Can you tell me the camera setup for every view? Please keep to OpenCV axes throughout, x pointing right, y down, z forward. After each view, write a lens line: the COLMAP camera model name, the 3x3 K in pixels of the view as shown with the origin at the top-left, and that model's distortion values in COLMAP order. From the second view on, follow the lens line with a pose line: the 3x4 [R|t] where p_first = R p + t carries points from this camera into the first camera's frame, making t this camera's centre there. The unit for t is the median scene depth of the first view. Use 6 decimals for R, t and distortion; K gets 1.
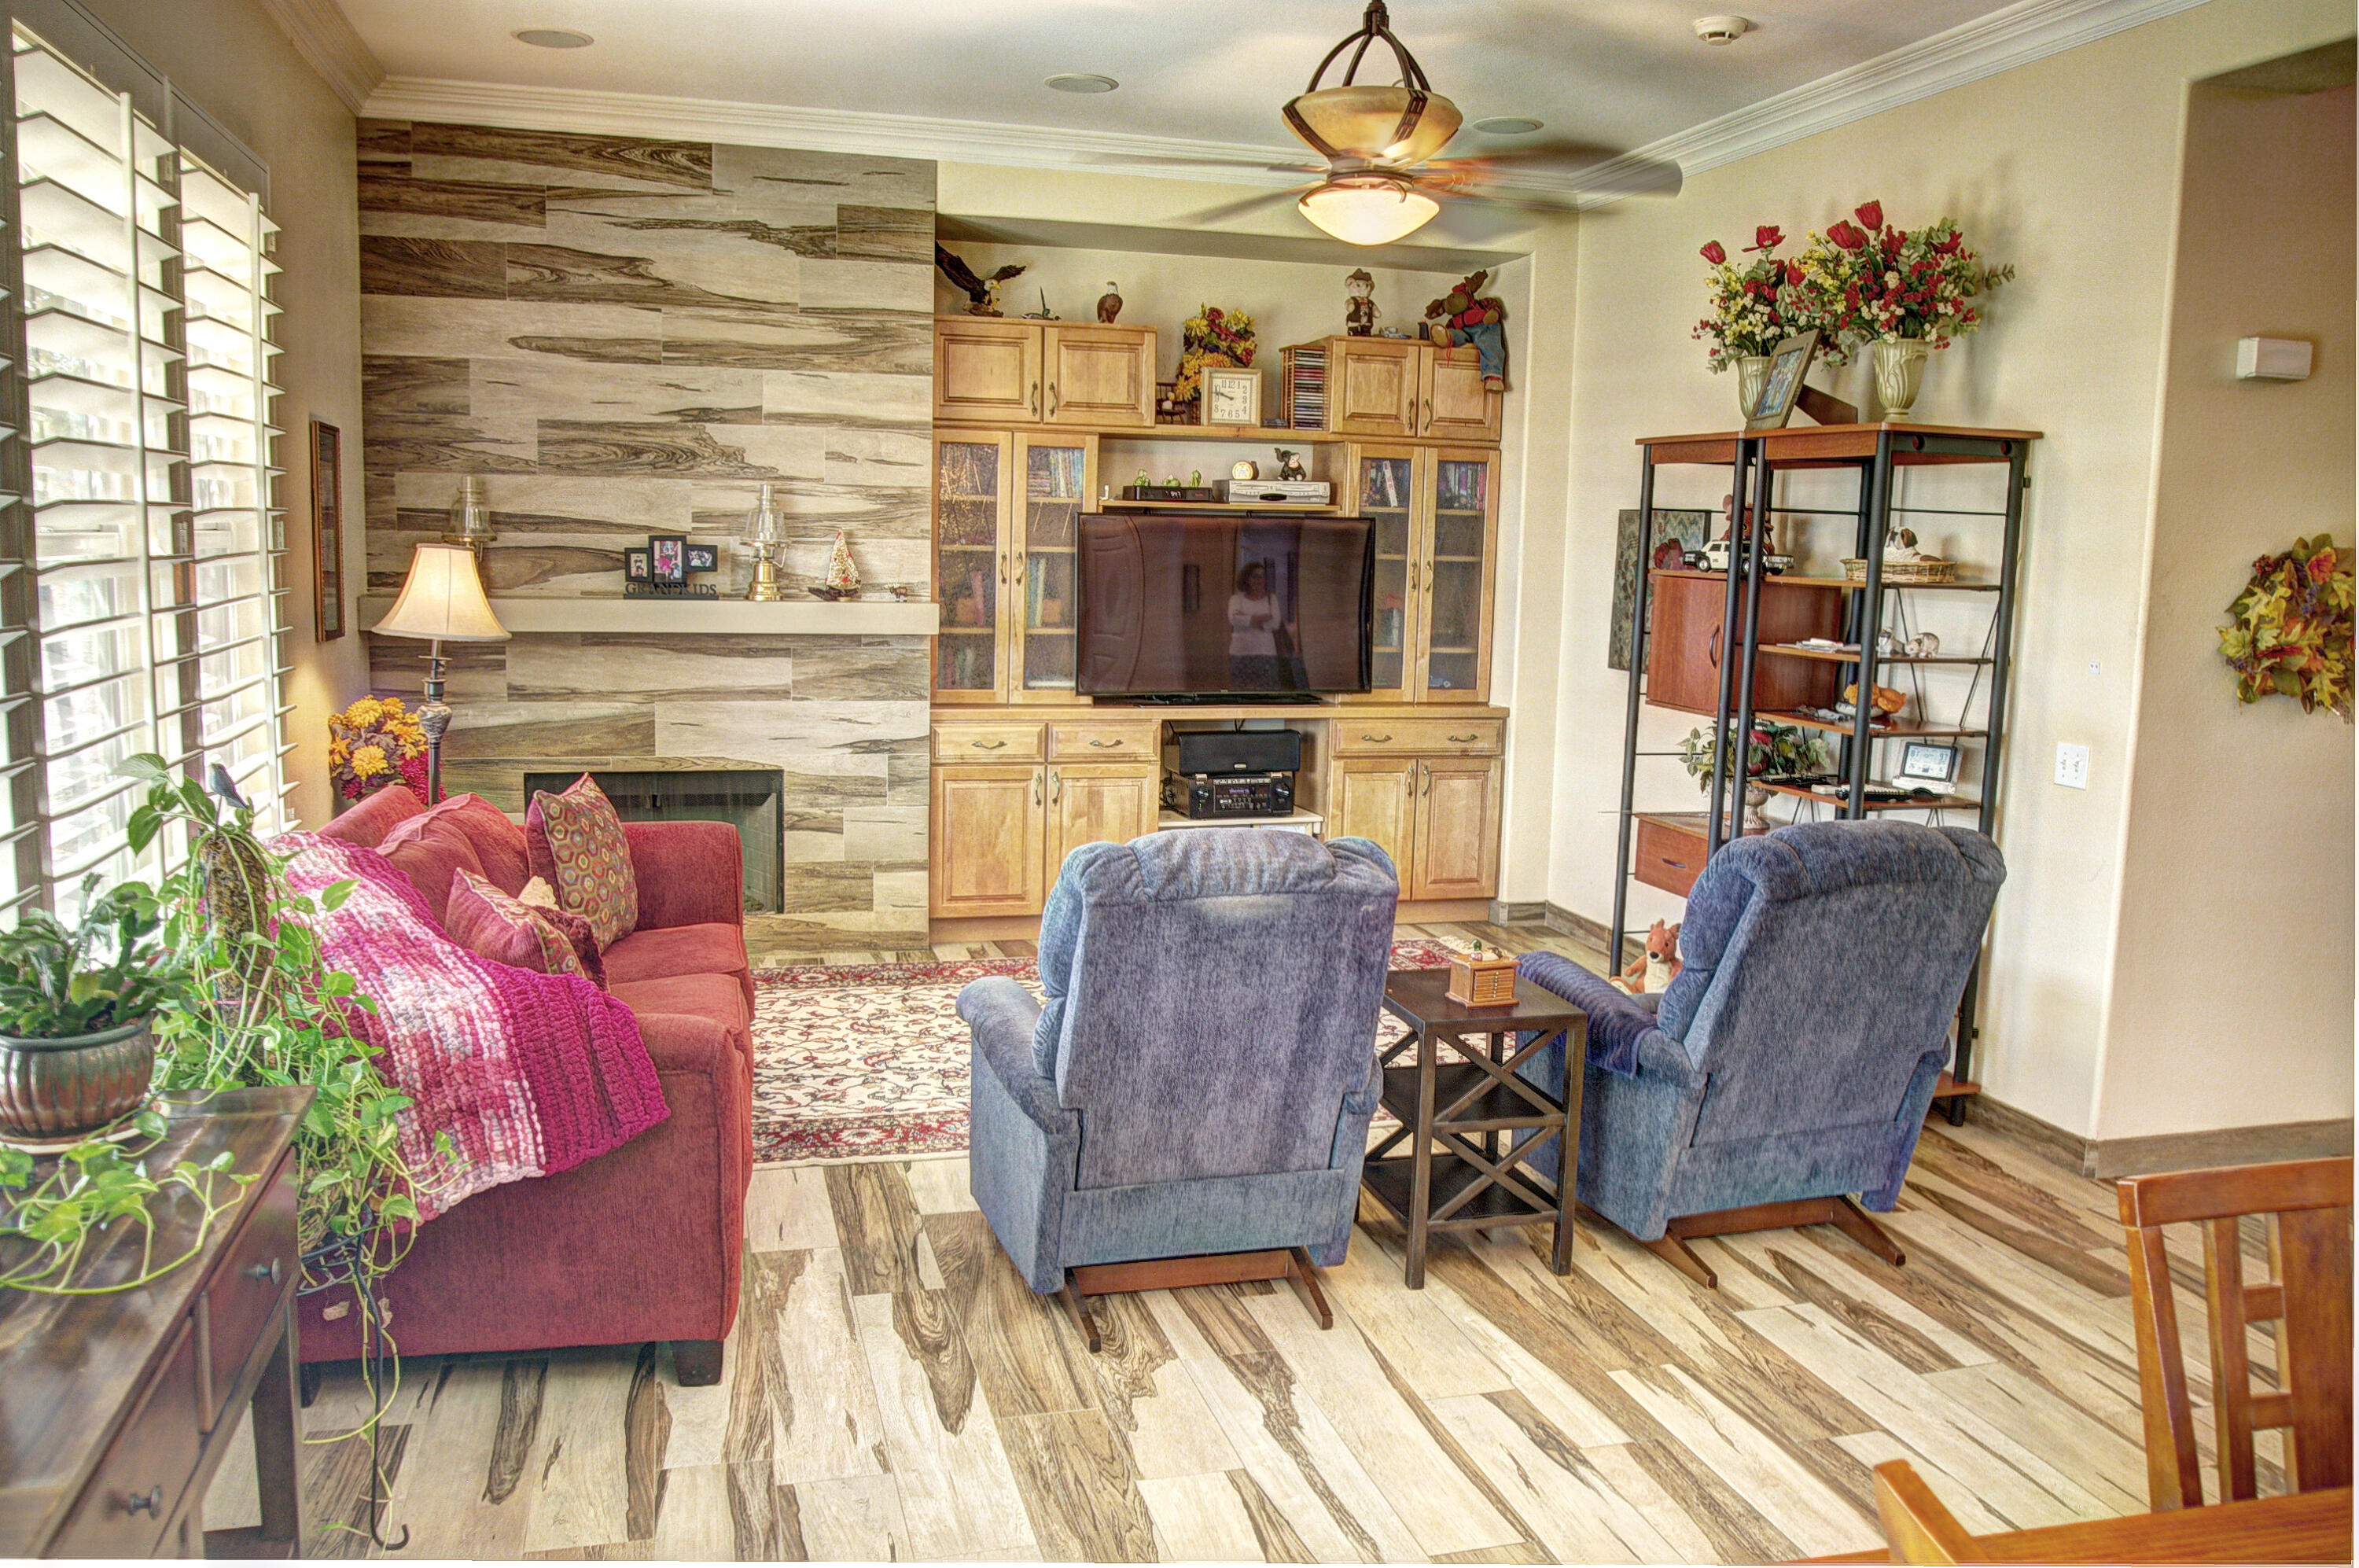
lens RADIAL K [[1784.5, 0, 1155.1], [0, 1784.5, 772.5], [0, 0, 1]] dist [-0.073211, 0.041610]
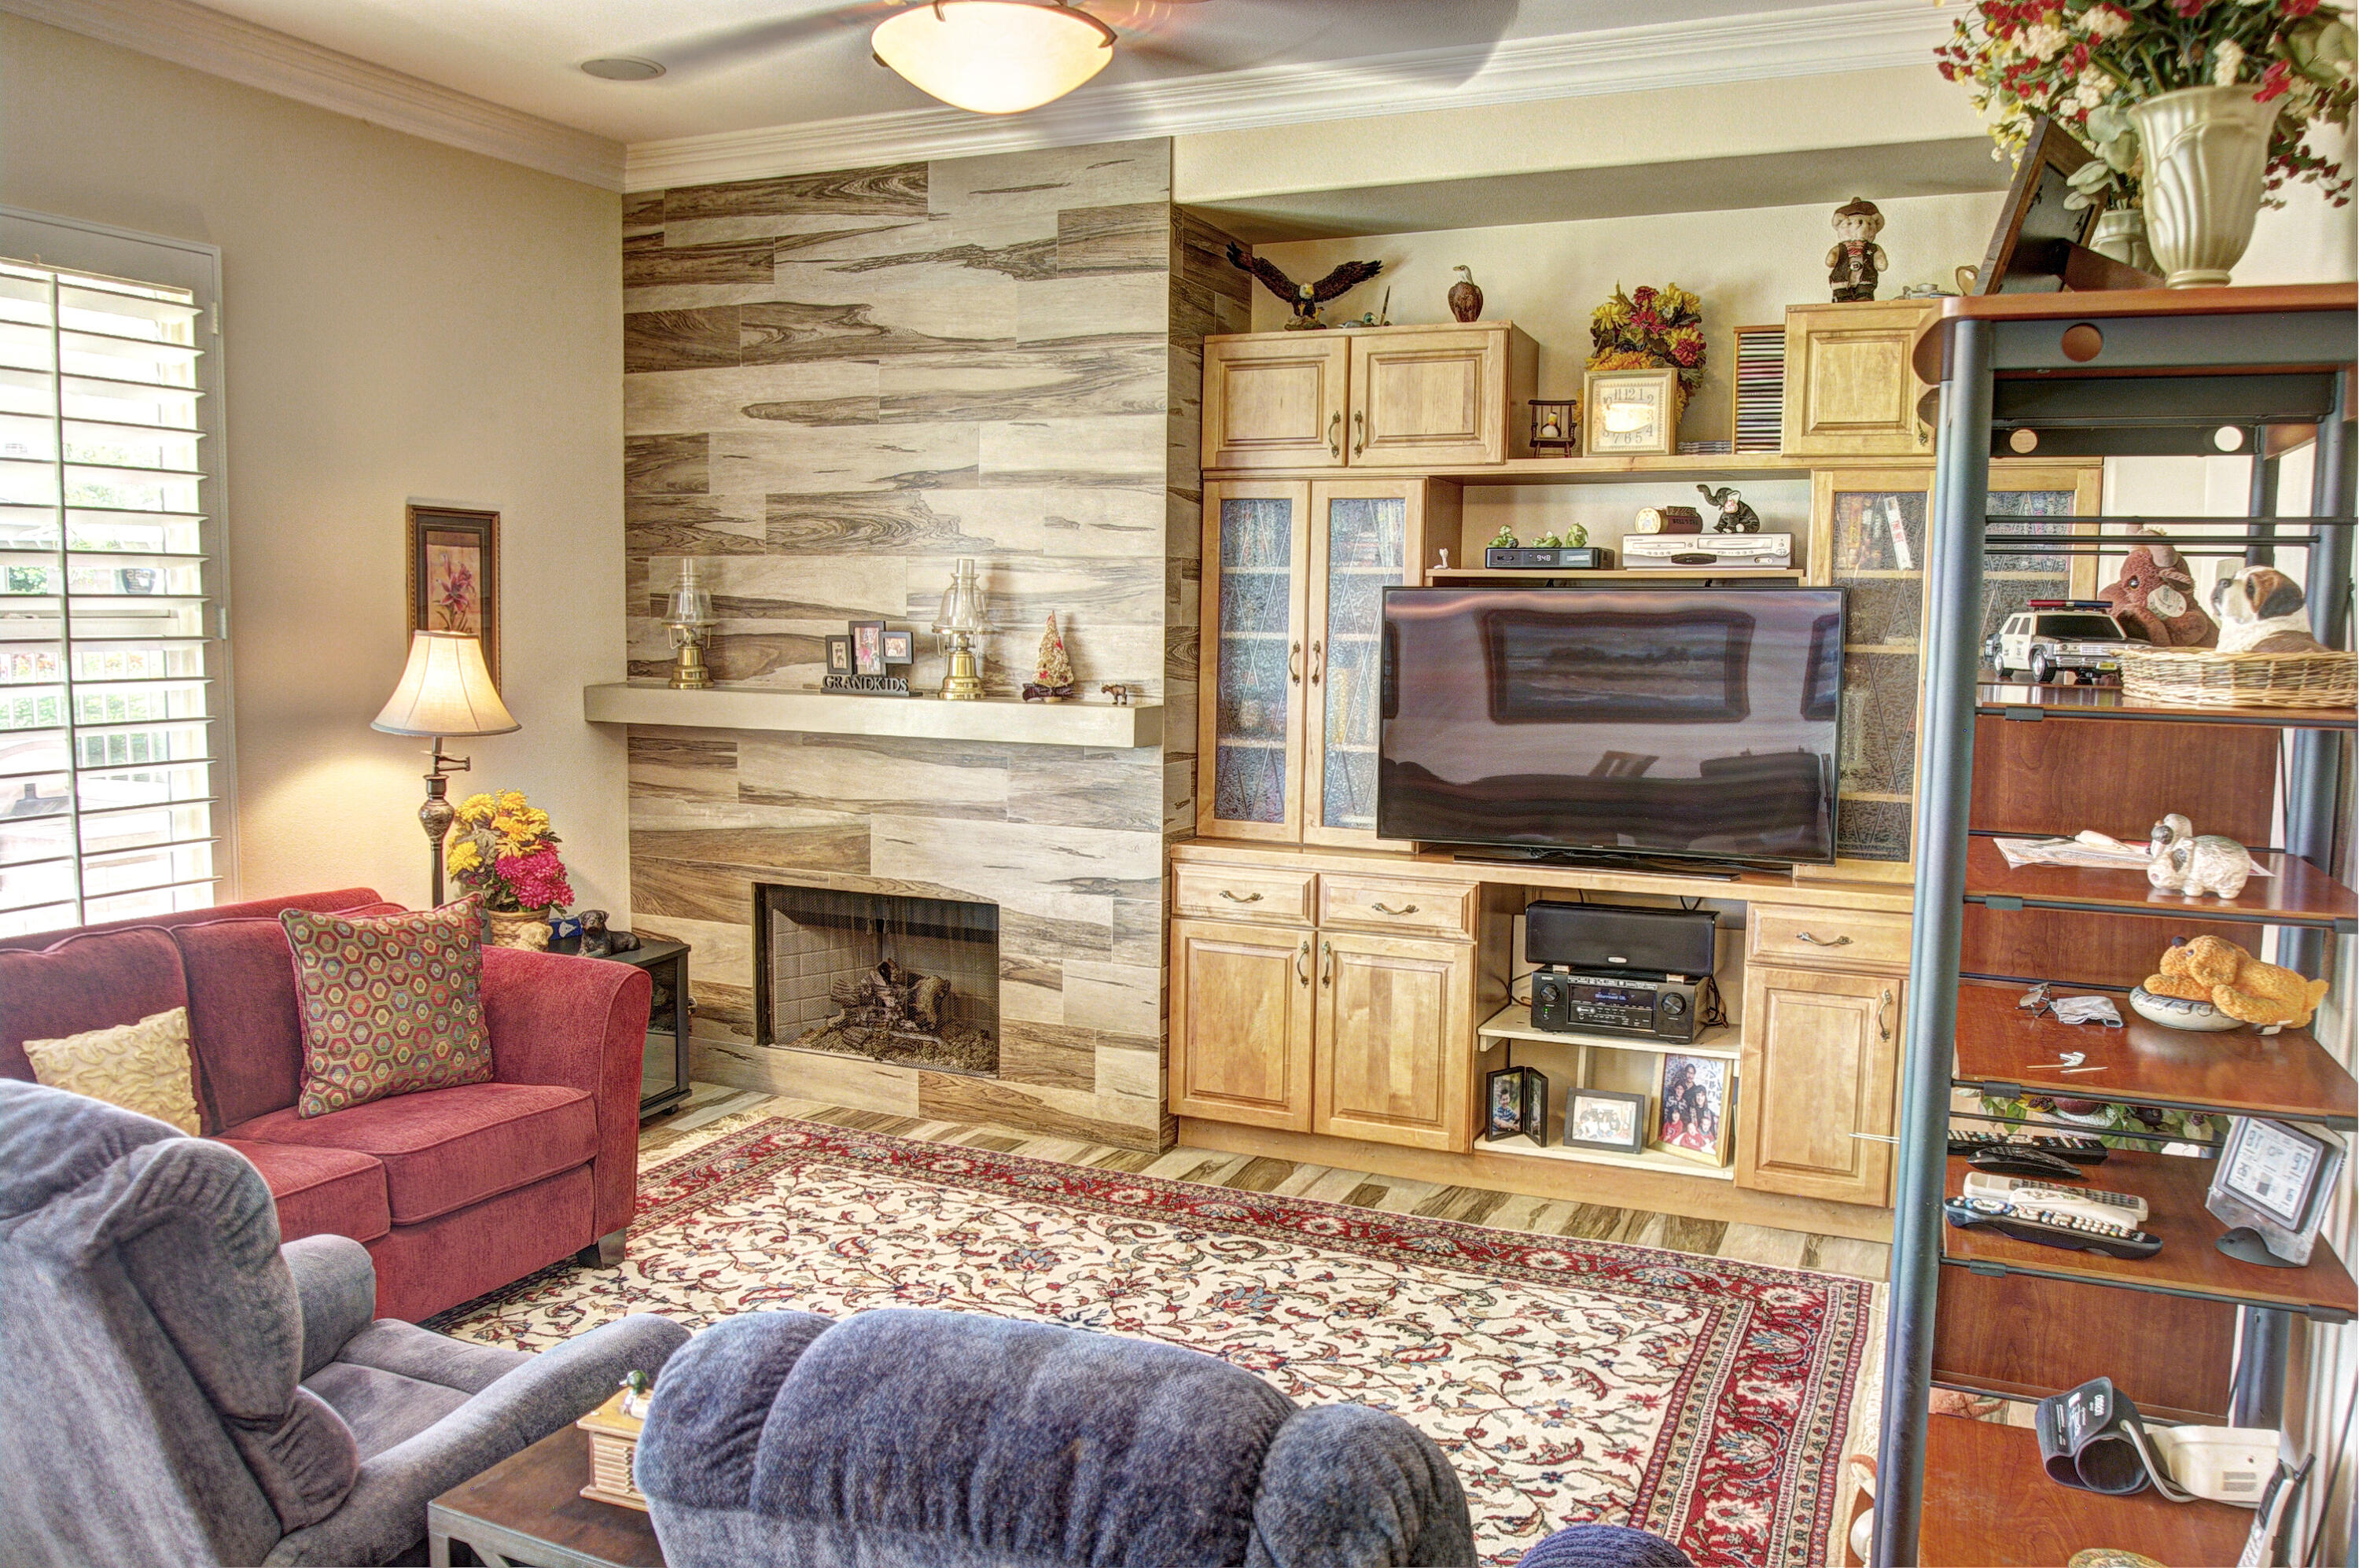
lens RADIAL K [[1784.5, 0, 1158.1], [0, 1784.5, 775.1], [0, 0, 1]] dist [-0.073211, 0.041610]
pose [[0.769048, 0.046214, -0.637518, 0.383161], [-0.078883, 0.996621, -0.022912, -0.049975], [0.634305, 0.067910, 0.770095, 0.424751]]
